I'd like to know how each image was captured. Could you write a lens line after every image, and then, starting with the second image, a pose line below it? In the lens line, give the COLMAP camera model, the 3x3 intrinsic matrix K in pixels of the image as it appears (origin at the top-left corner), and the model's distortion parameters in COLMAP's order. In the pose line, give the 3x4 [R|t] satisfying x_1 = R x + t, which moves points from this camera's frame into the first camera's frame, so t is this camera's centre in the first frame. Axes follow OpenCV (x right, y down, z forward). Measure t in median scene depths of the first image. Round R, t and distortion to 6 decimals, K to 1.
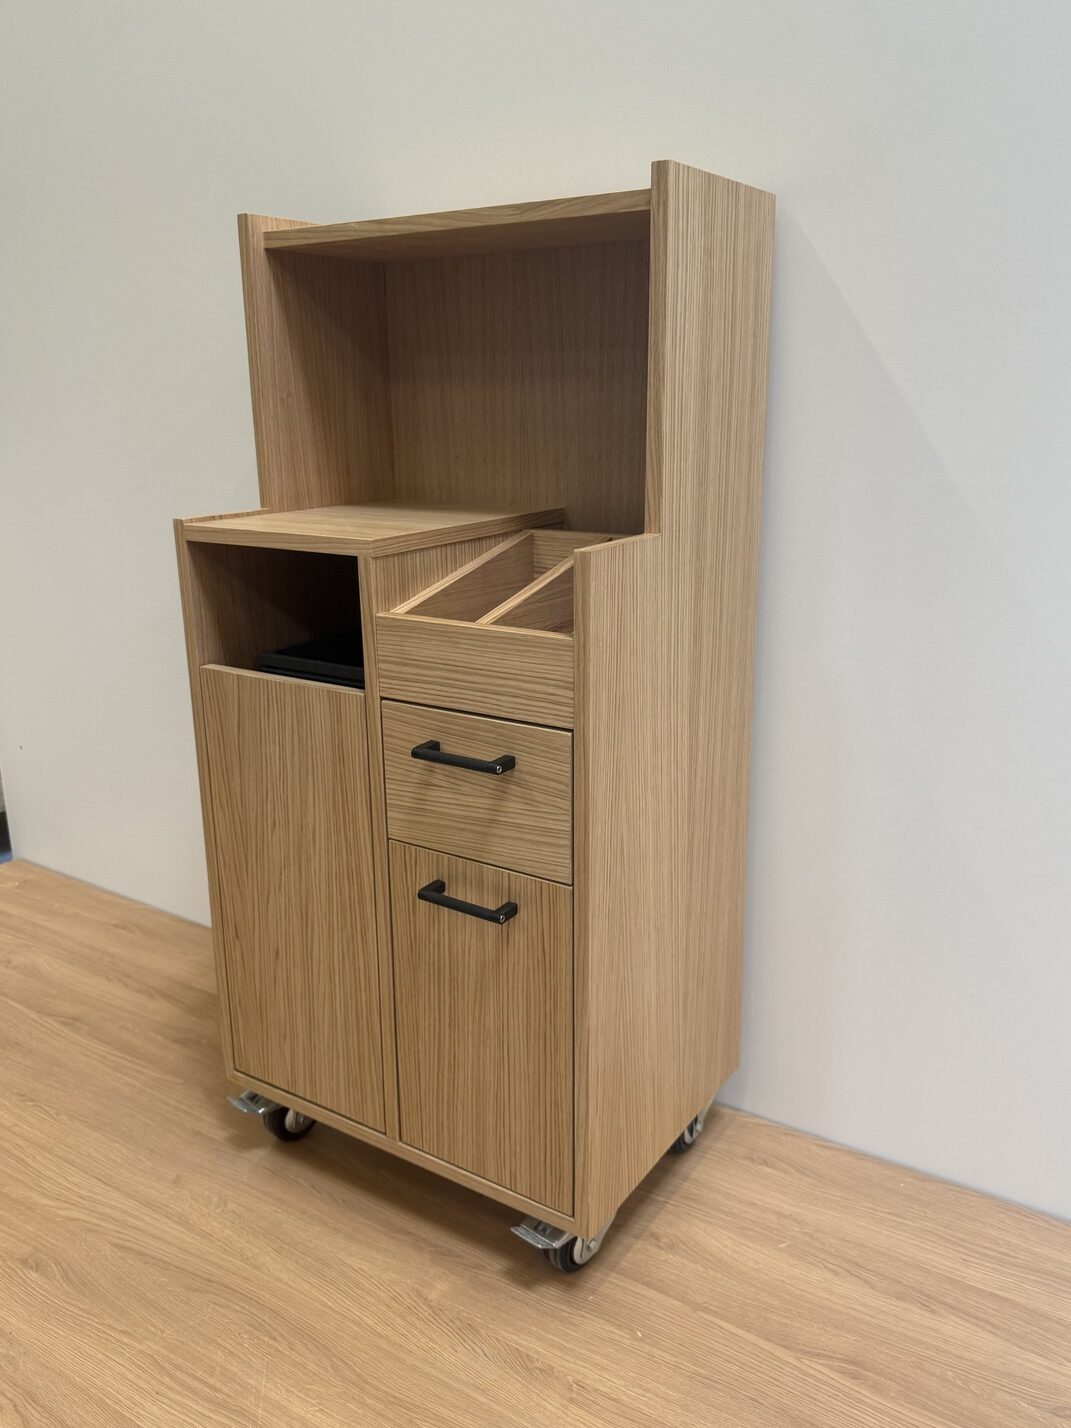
lens RADIAL K [[1138.5, 0, 535.5], [0, 1138.5, 714.0], [0, 0, 1]] dist [0.169322, -0.338102]
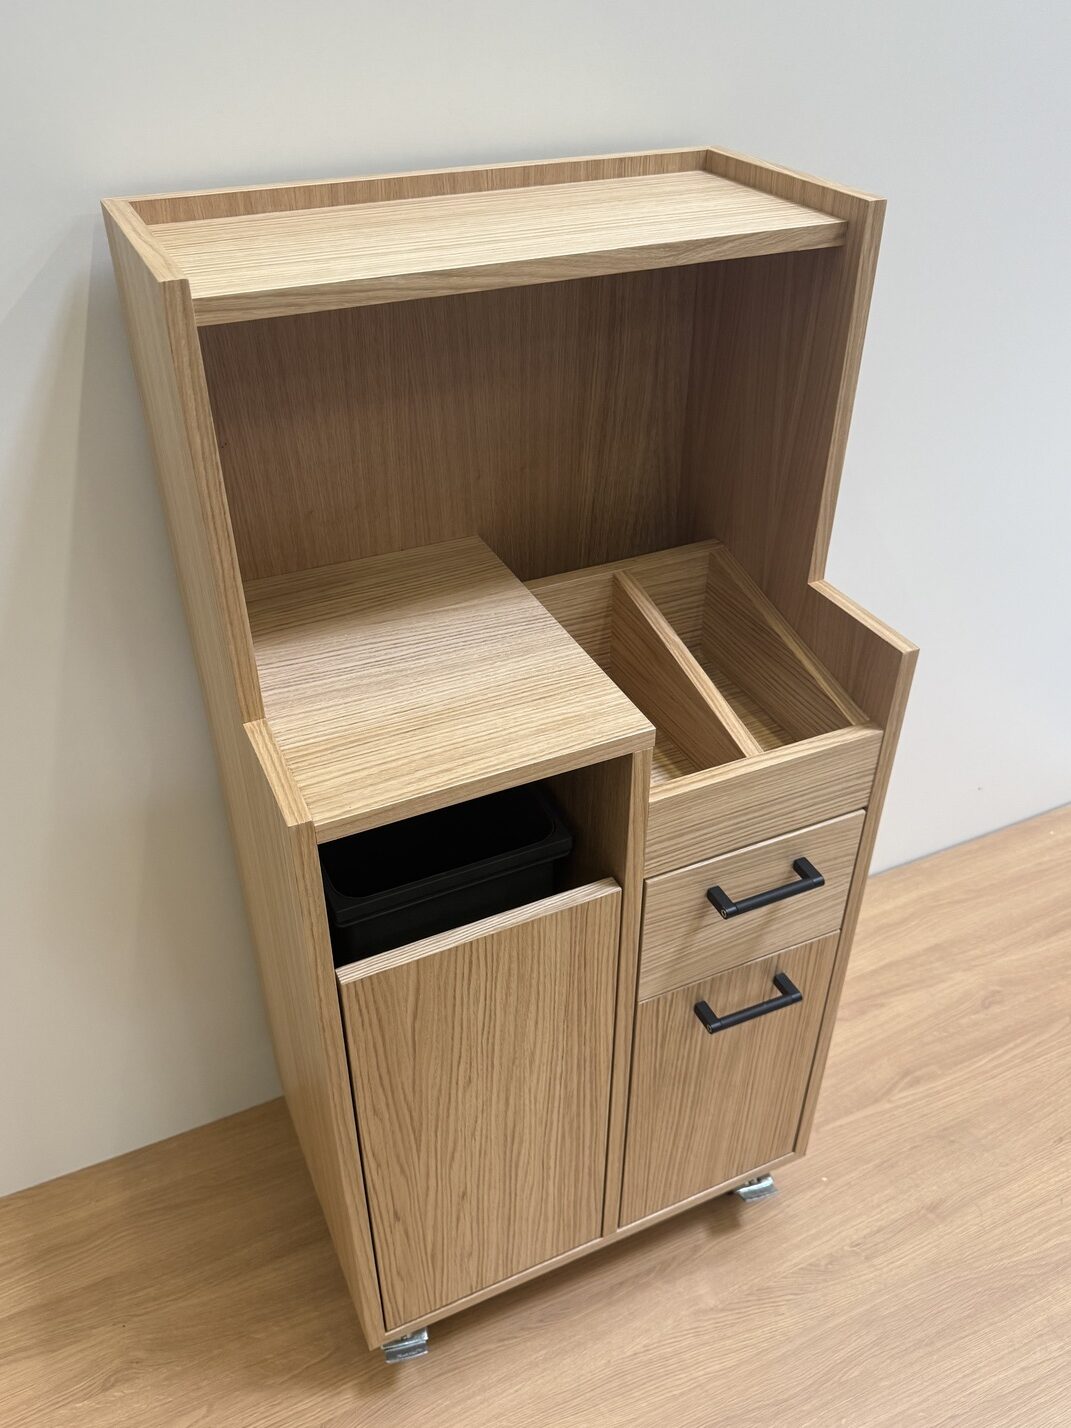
lens RADIAL K [[1138.5, 0, 535.5], [0, 1138.5, 714.0], [0, 0, 1]] dist [0.169322, -0.338102]
pose [[0.528883, -0.483438, 0.697546, -0.651507], [0.223076, 0.872191, 0.435339, -0.465610], [-0.818853, -0.074637, 0.569130, 0.562103]]
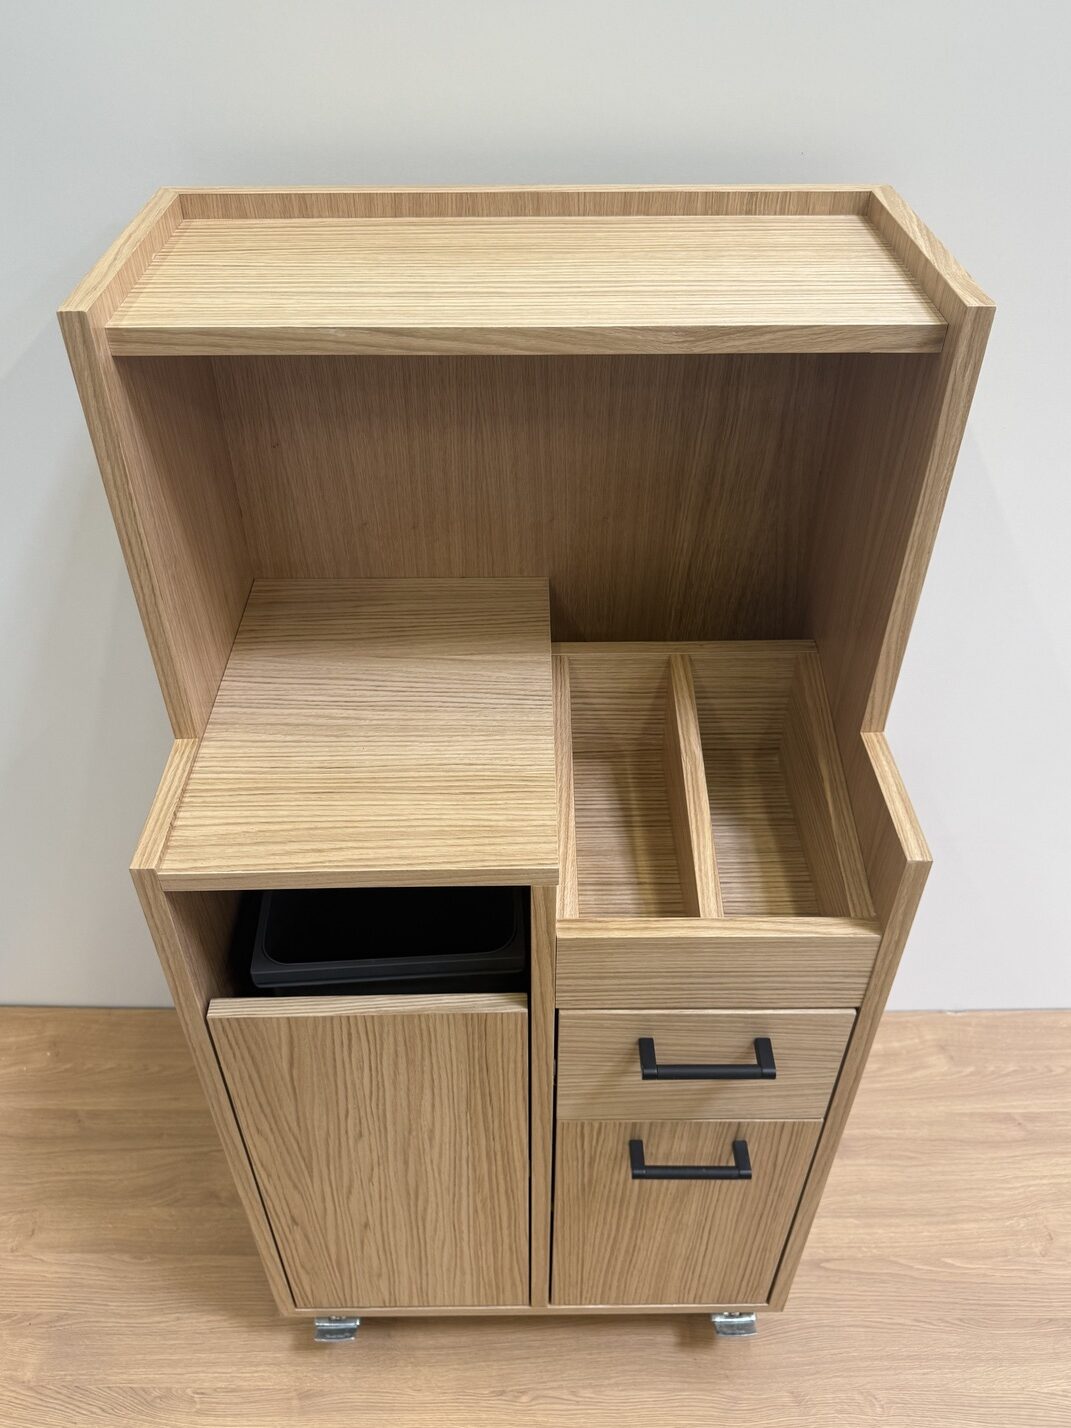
lens RADIAL K [[1105.3, 0, 533.0], [0, 1105.3, 717.4], [0, 0, 1]] dist [0.117223, -0.181806]
pose [[0.828986, -0.351886, 0.434693, -0.371904], [0.141926, 0.884172, 0.445080, -0.477119], [-0.540961, -0.307271, 0.782908, 0.463972]]
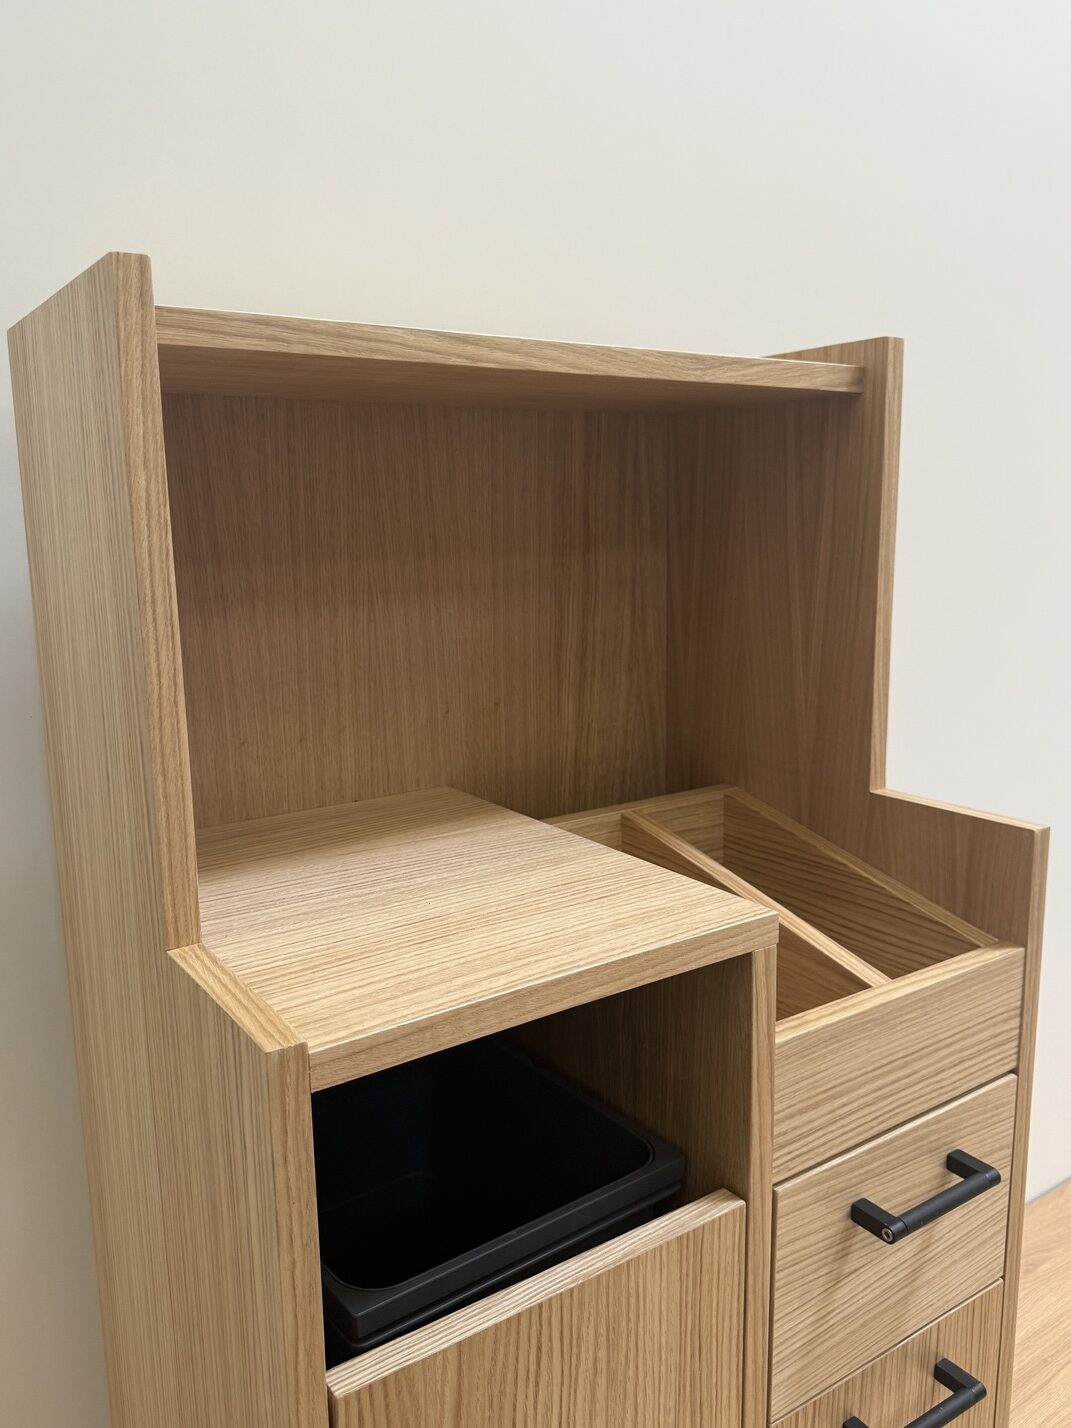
lens RADIAL K [[1112.7, 0, 530.9], [0, 1112.7, 721.3], [0, 0, 1]] dist [0.088725, -0.164957]
pose [[0.385544, -0.161682, 0.908413, -0.591085], [0.261555, 0.963294, 0.060442, -0.272341], [-0.884842, 0.214297, 0.413681, 0.777512]]
